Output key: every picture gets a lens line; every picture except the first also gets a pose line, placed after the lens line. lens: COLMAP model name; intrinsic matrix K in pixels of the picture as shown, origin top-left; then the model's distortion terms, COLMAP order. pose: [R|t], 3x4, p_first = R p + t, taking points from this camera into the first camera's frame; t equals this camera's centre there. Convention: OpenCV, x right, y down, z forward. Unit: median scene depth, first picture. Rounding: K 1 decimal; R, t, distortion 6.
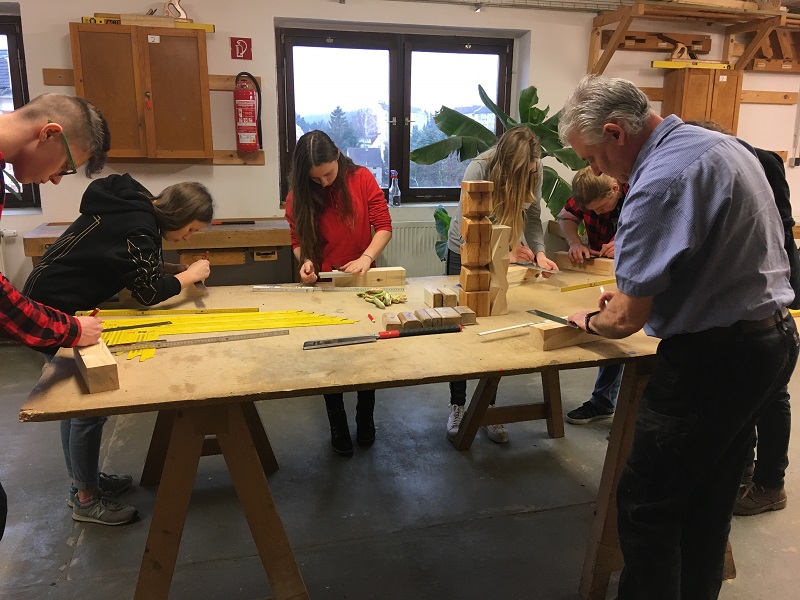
lens RADIAL K [[663.8, 0, 400.0], [0, 663.8, 300.0], [0, 0, 1]] dist [0.074900, -0.141296]
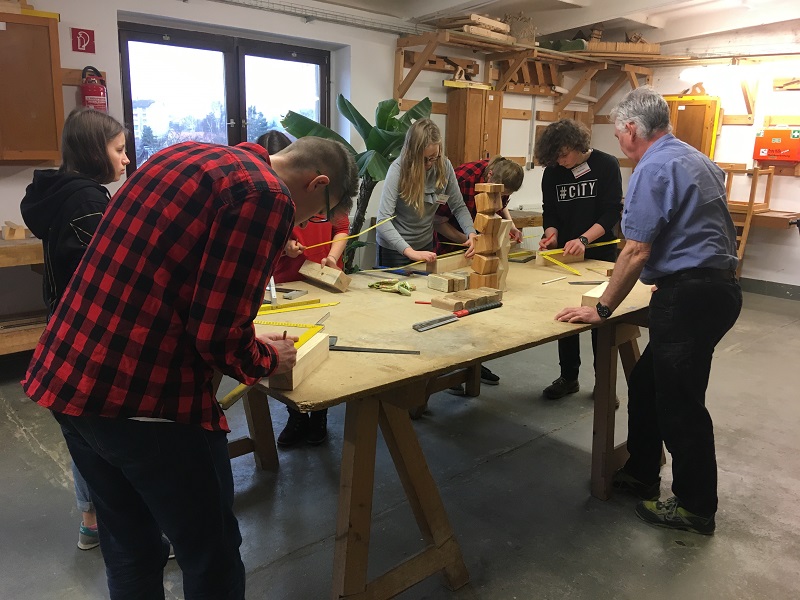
lens RADIAL K [[663.8, 0, 400.0], [0, 663.8, 300.0], [0, 0, 1]] dist [0.074900, -0.141296]
pose [[0.887547, -0.084737, 0.452857, -0.266988], [0.082175, 0.996295, 0.025370, -0.005428], [-0.453329, 0.014697, 0.891222, -0.014679]]
